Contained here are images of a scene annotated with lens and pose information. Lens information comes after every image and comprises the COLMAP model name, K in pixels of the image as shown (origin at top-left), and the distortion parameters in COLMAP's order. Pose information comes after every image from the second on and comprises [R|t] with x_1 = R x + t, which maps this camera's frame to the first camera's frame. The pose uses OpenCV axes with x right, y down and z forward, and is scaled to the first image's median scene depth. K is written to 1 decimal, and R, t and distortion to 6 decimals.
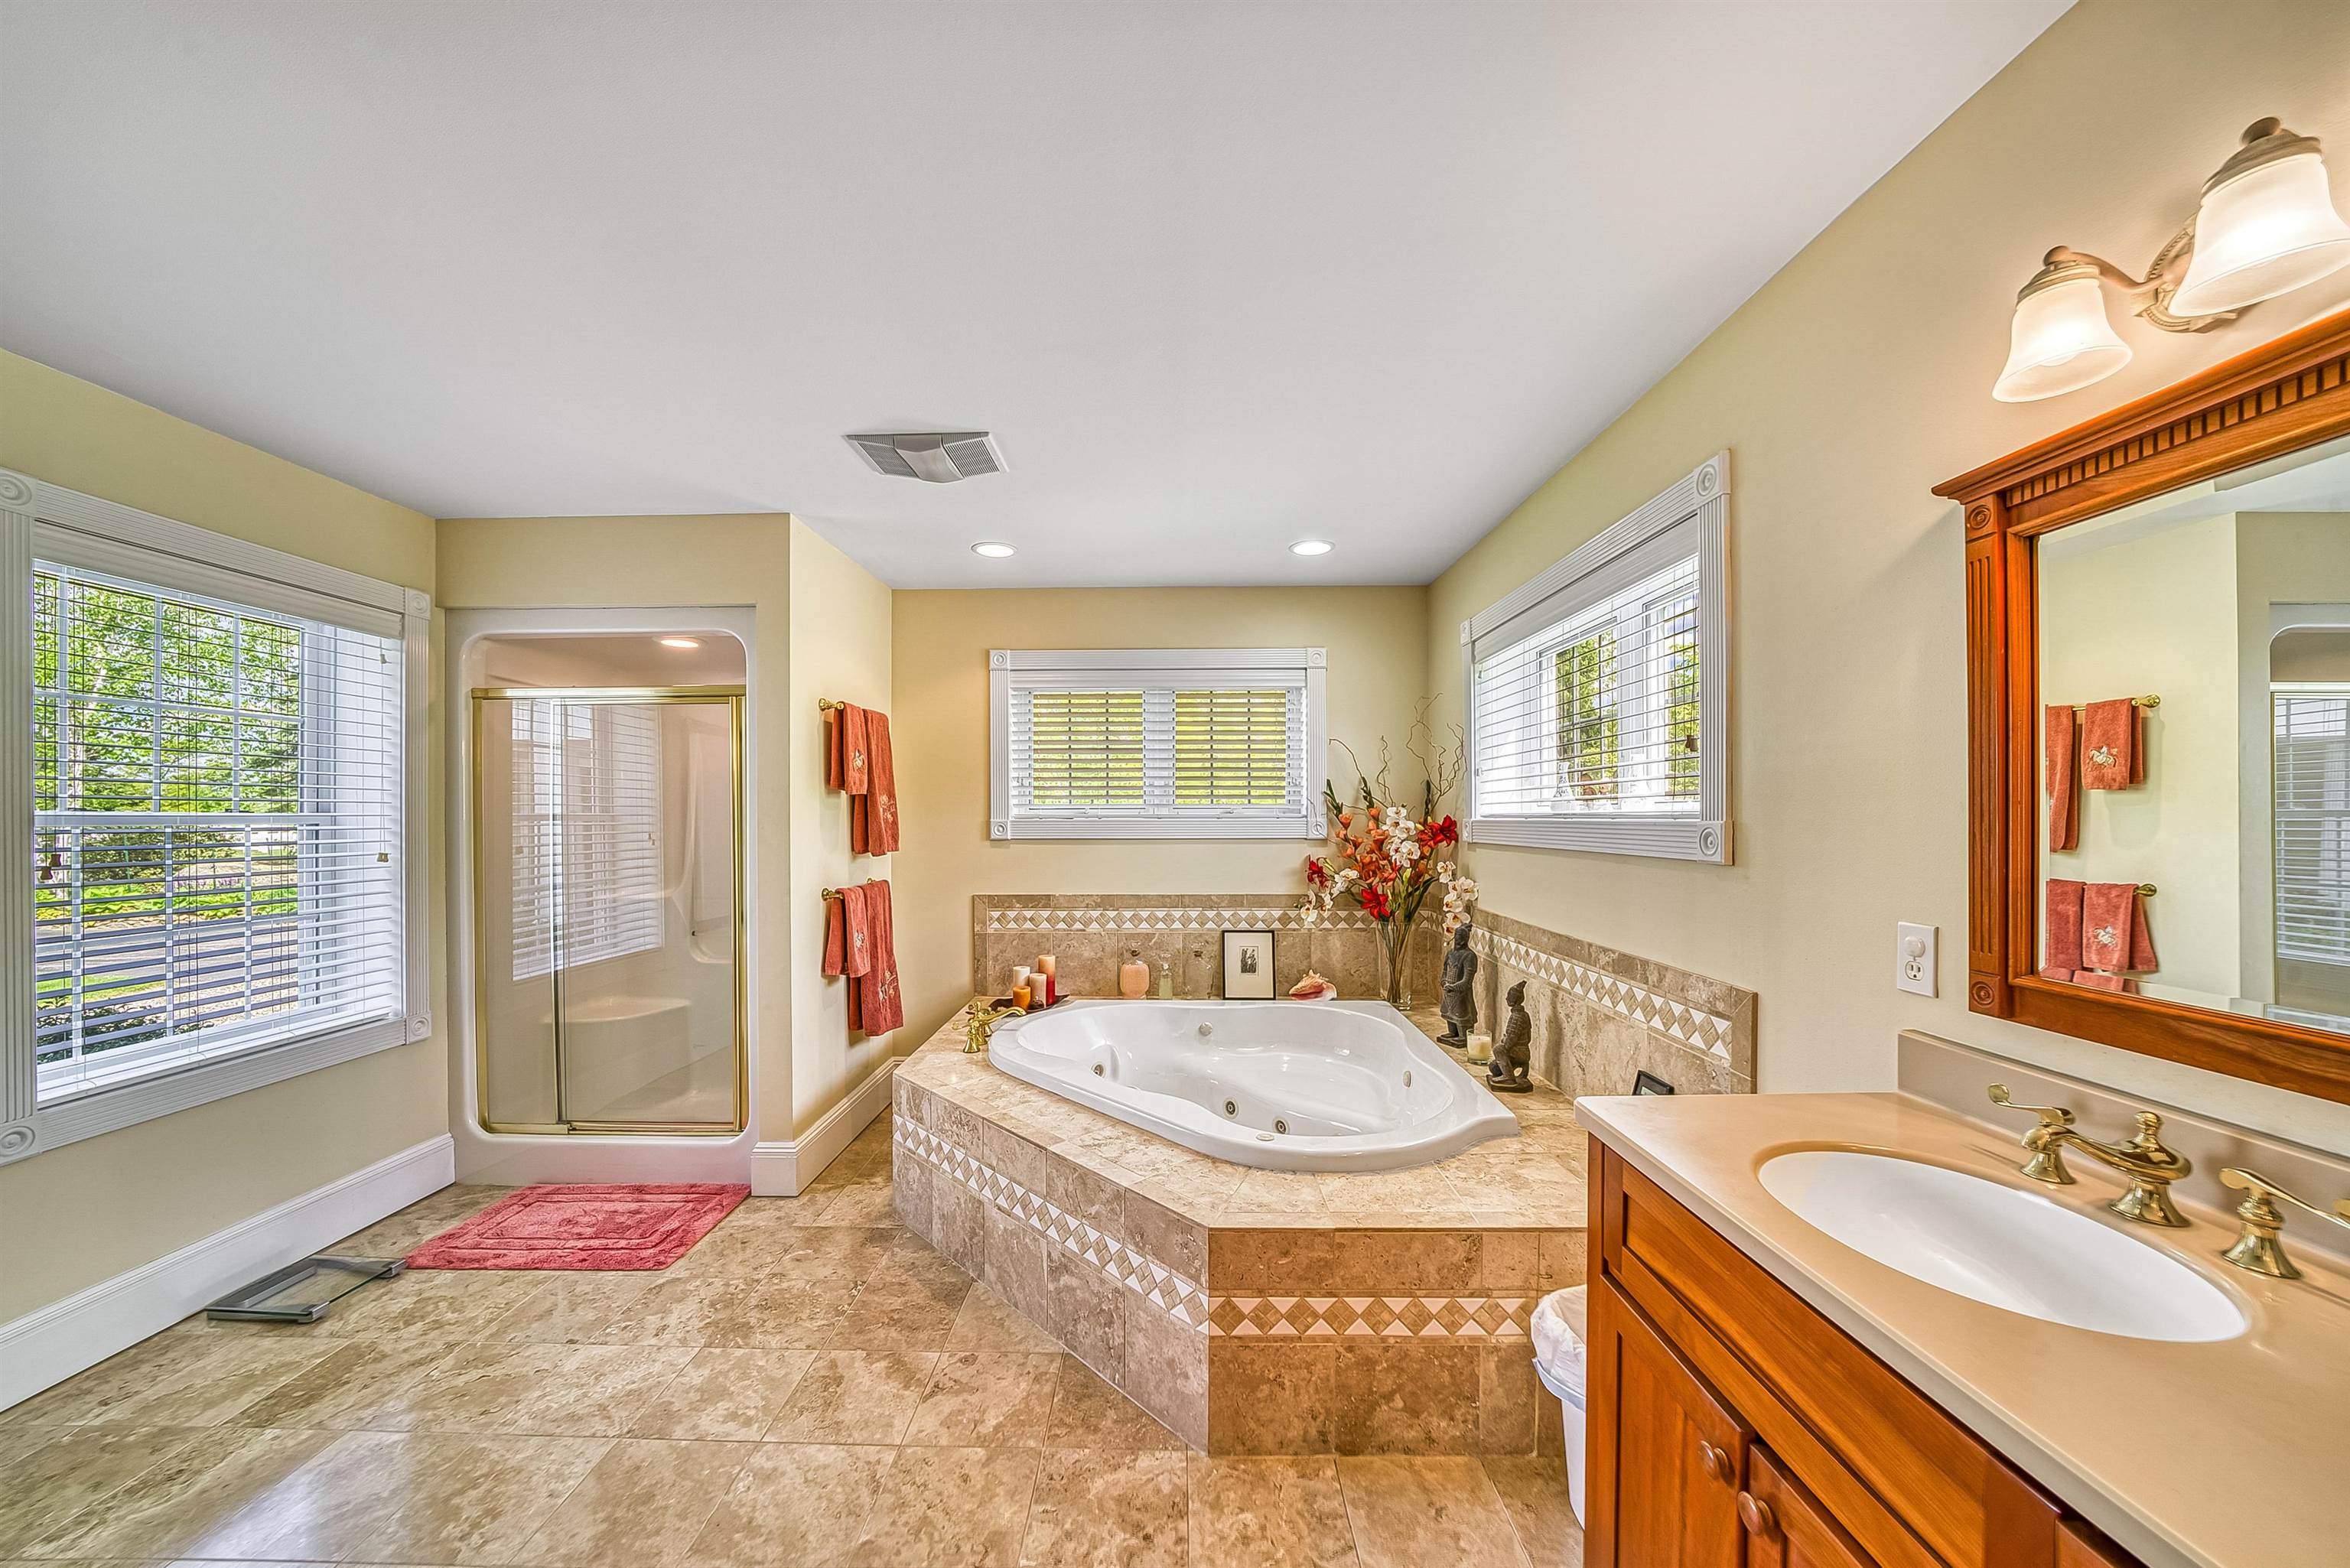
lens RADIAL K [[803.5, 0, 1173.1], [0, 803.5, 808.9], [0, 0, 1]] dist [-0.022148, 0.000536]
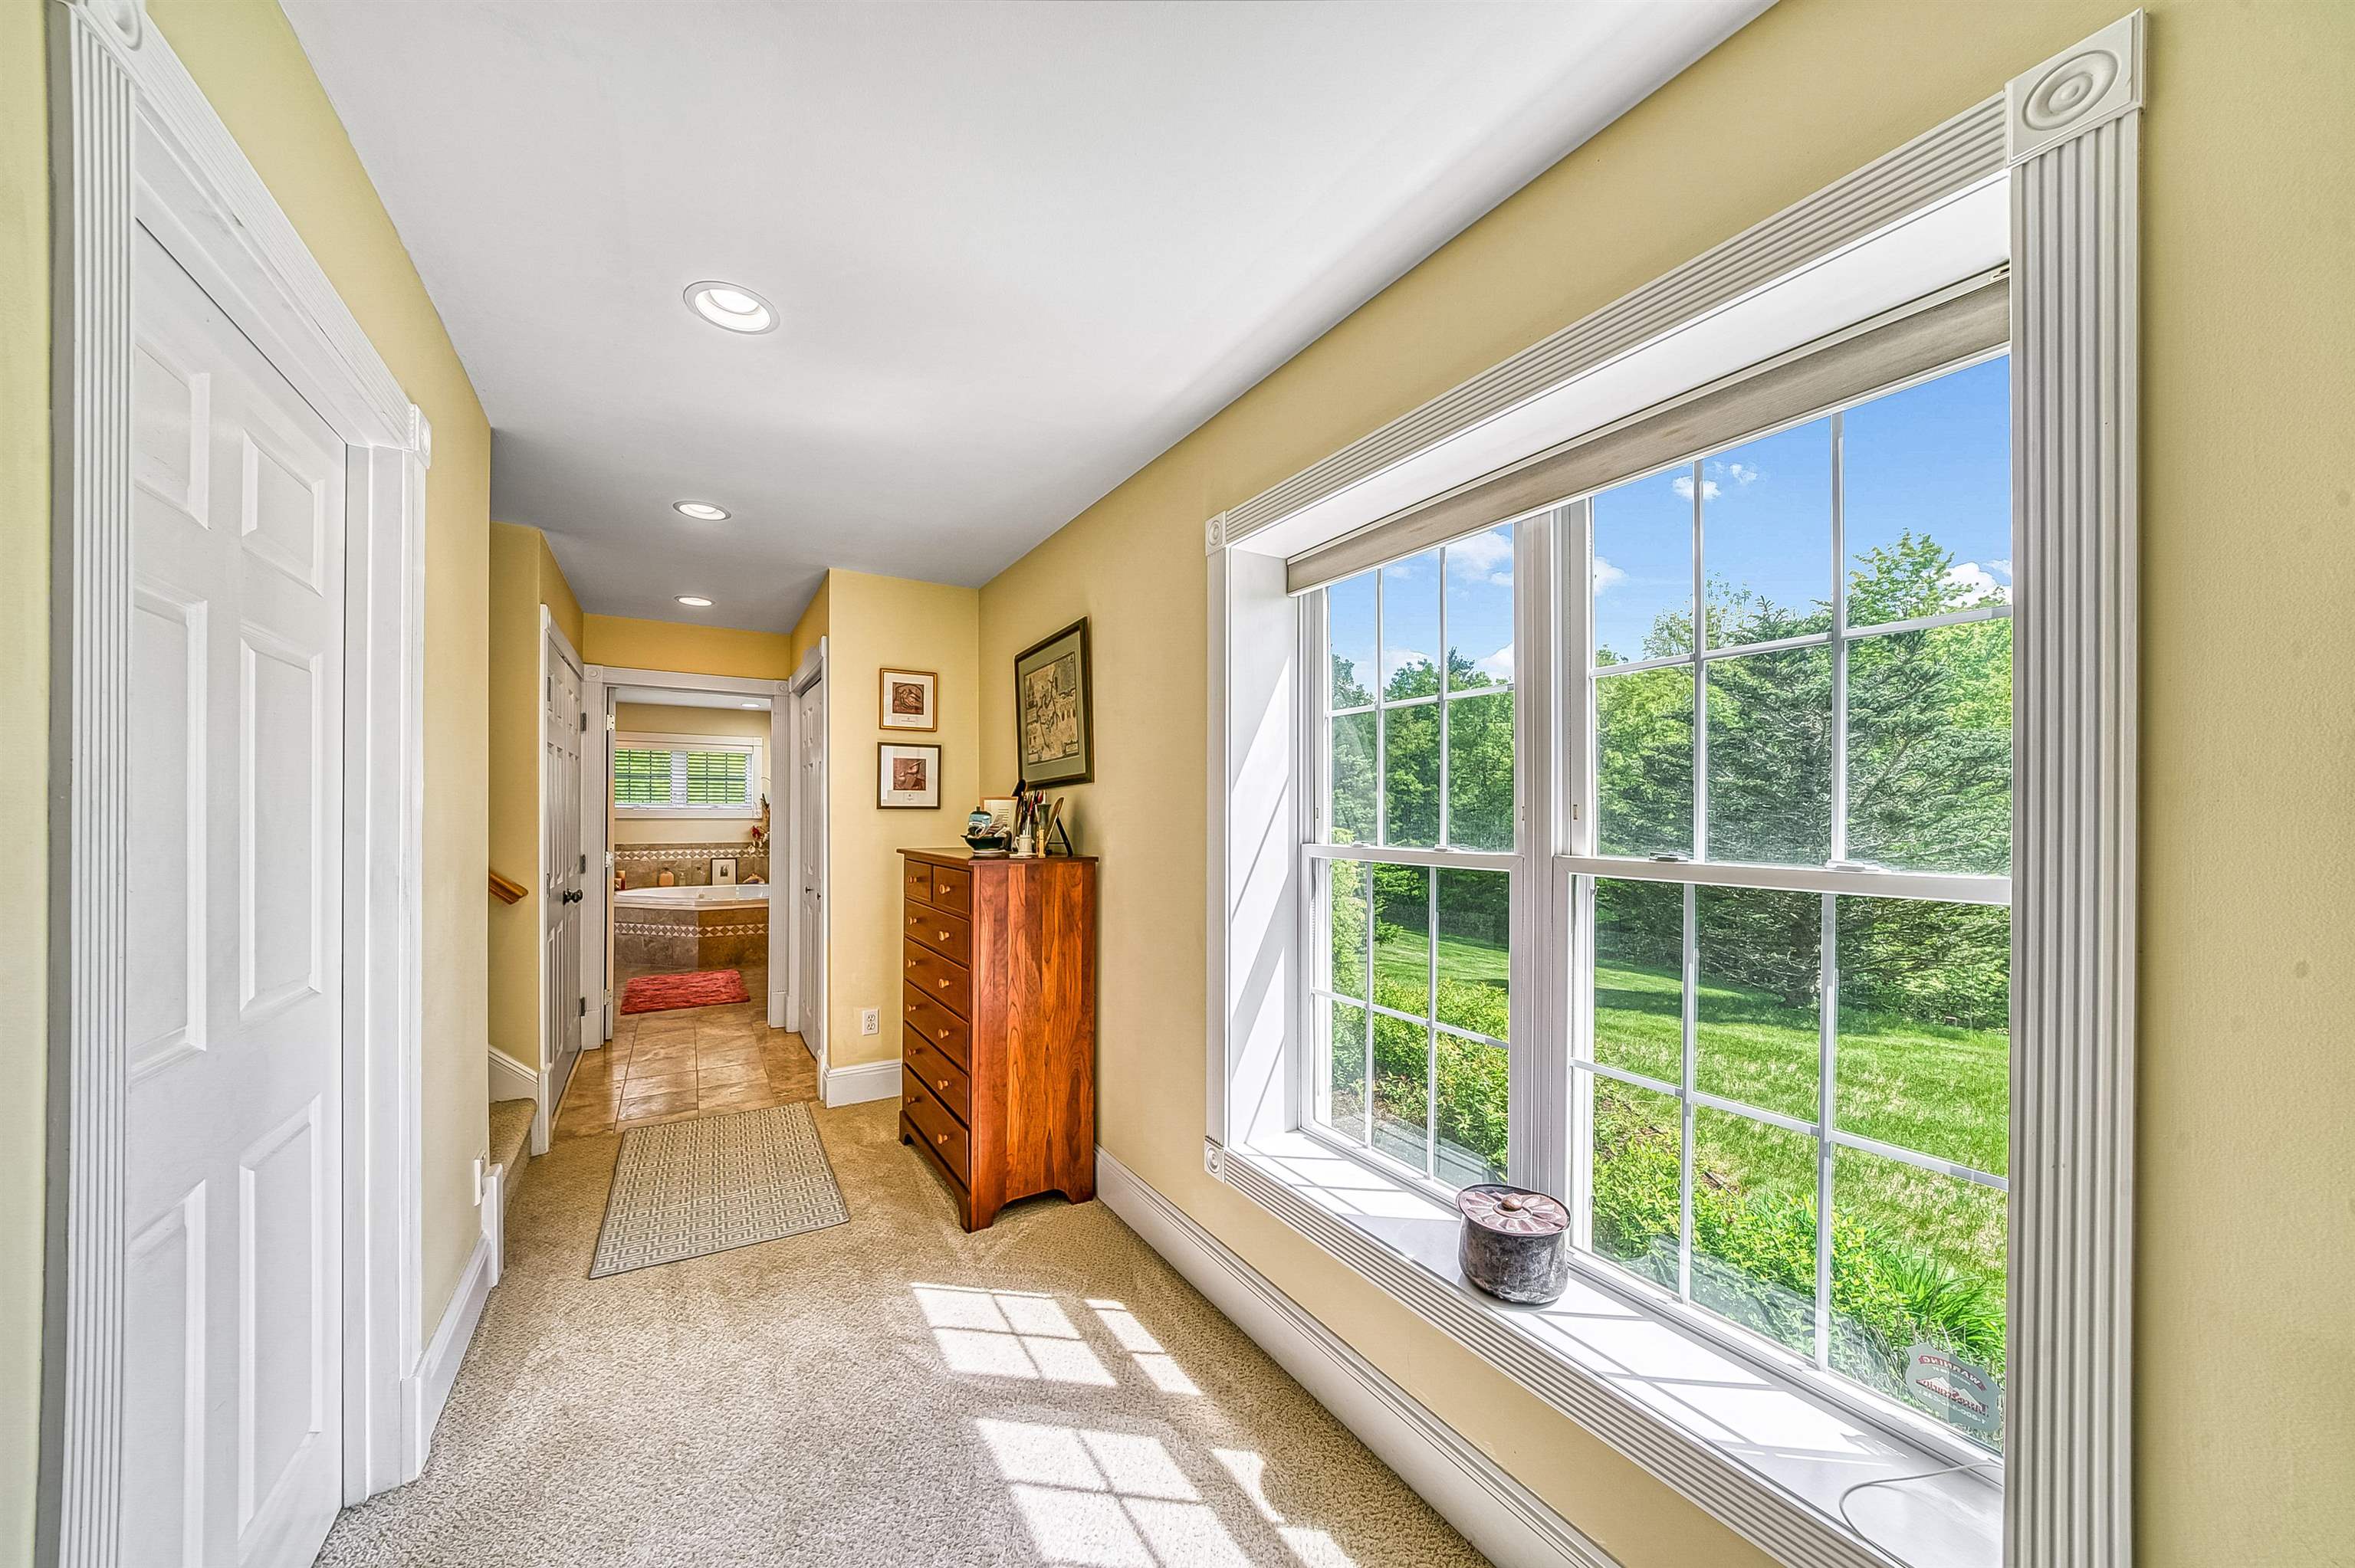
lens RADIAL K [[805.1, 0, 1176.4], [0, 805.1, 803.9], [0, 0, 1]] dist [-0.022148, 0.000536]
pose [[0.848118, 0.010519, 0.529702, -0.022403], [-0.012986, 0.999915, 0.000935, -0.023193], [-0.529648, -0.007672, 0.848183, -1.652905]]
